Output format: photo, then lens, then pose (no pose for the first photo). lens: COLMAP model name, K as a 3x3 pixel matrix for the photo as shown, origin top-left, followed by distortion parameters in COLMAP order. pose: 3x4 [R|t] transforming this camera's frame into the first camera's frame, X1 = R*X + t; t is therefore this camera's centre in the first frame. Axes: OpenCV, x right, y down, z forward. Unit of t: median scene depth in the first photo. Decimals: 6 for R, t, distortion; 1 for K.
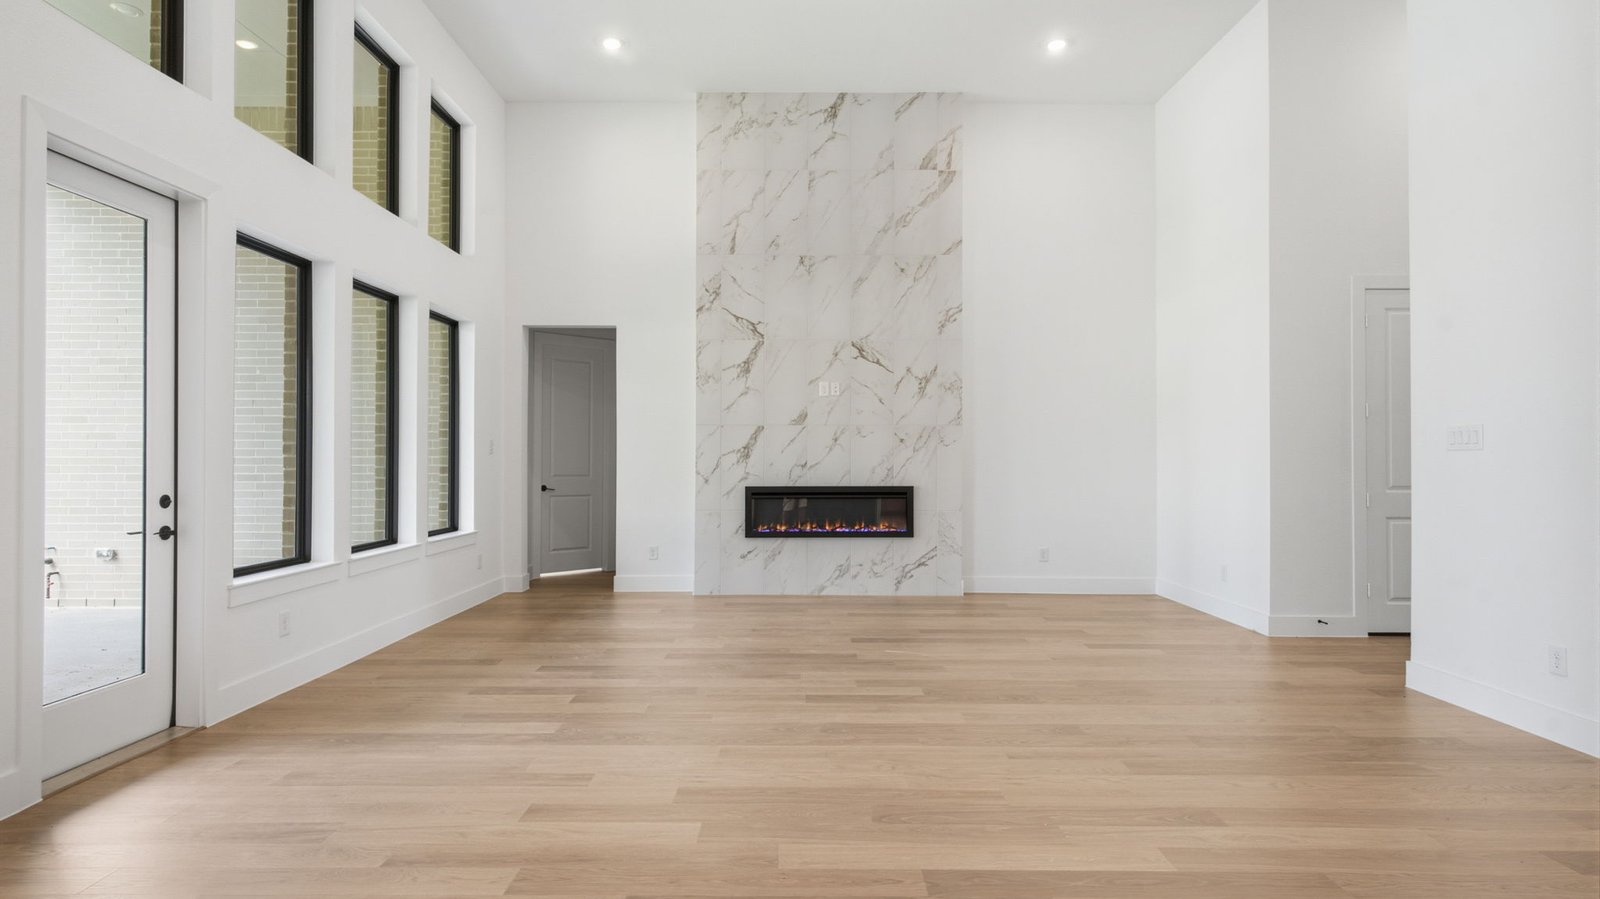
lens RADIAL K [[828.0, 0, 799.5], [0, 828.0, 460.8], [0, 0, 1]] dist [0.004841, -0.001269]
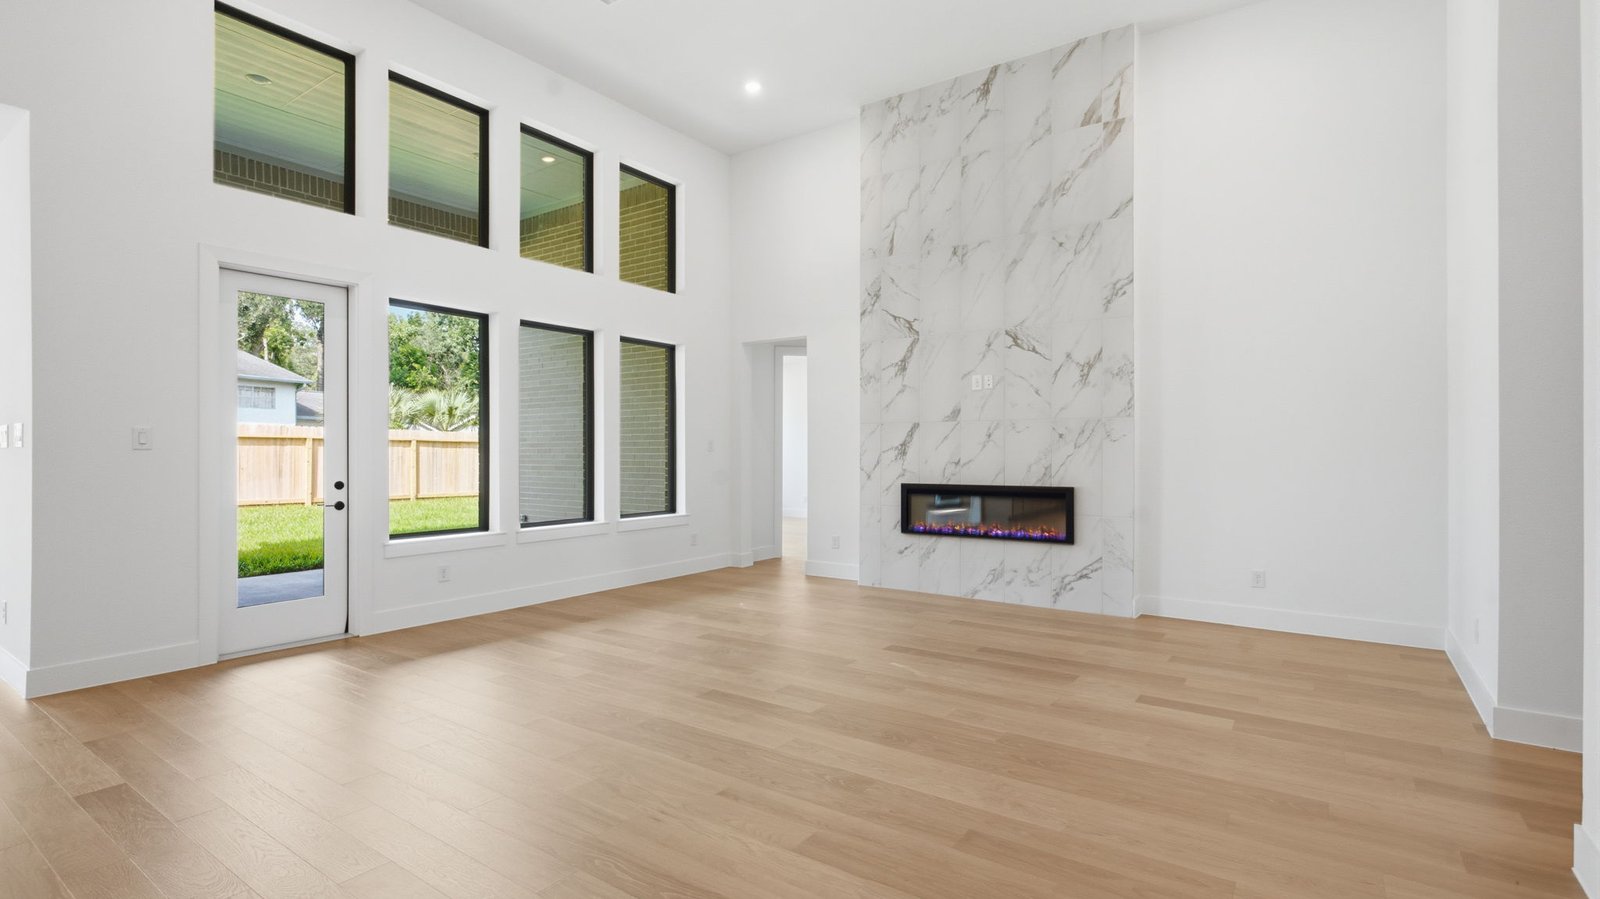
lens RADIAL K [[753.3, 0, 797.3], [0, 753.3, 456.3], [0, 0, 1]] dist [-0.001182, -0.001594]
pose [[0.818150, 0.002108, -0.575001, 0.358971], [-0.000744, 0.999996, 0.002607, -0.004140], [0.575004, -0.001705, 0.818149, 0.173362]]
